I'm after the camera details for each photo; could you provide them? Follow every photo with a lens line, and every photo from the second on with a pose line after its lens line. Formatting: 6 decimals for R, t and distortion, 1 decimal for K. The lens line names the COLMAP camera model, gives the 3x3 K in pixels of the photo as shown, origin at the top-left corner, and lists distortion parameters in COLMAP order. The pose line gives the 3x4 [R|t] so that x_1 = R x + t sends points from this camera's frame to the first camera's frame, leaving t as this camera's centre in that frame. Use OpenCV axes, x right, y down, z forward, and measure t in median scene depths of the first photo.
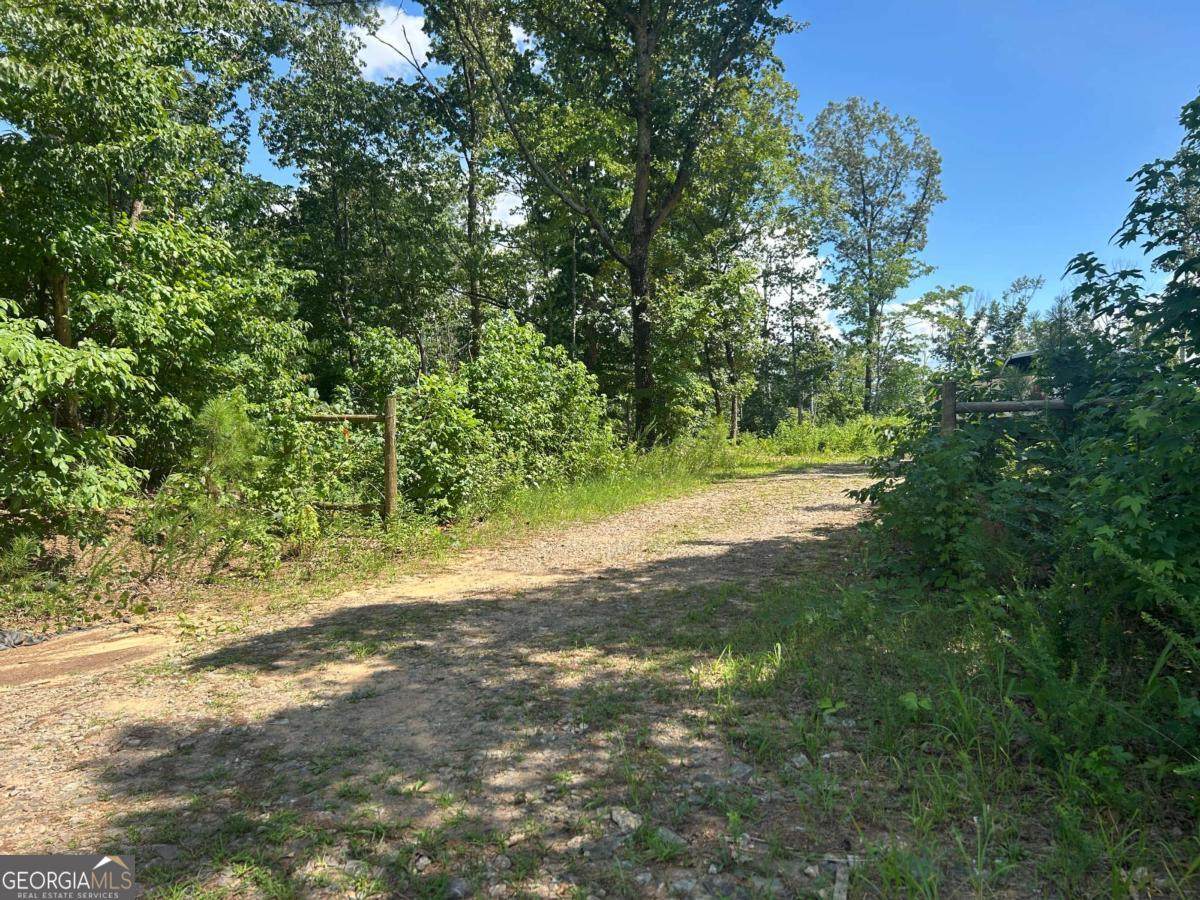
lens RADIAL K [[914.0, 0, 608.9], [0, 914.0, 455.7], [0, 0, 1]] dist [0.001773, -0.010499]
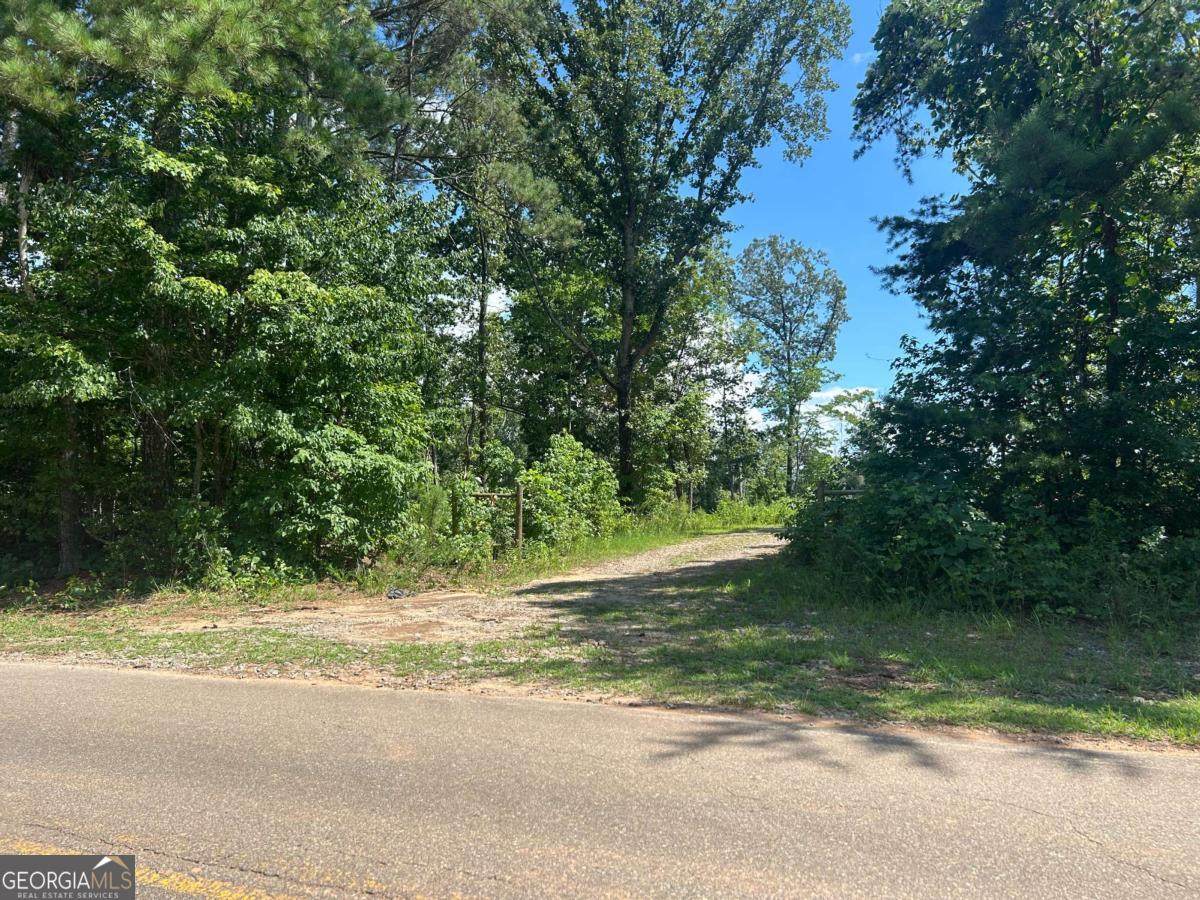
lens RADIAL K [[914.0, 0, 591.7], [0, 914.0, 450.3], [0, 0, 1]] dist [0.001773, -0.010499]
pose [[0.998080, 0.013861, 0.060364, -0.043204], [-0.008150, 0.995553, -0.093853, 0.007979], [-0.061397, 0.093181, 0.993754, -0.162871]]
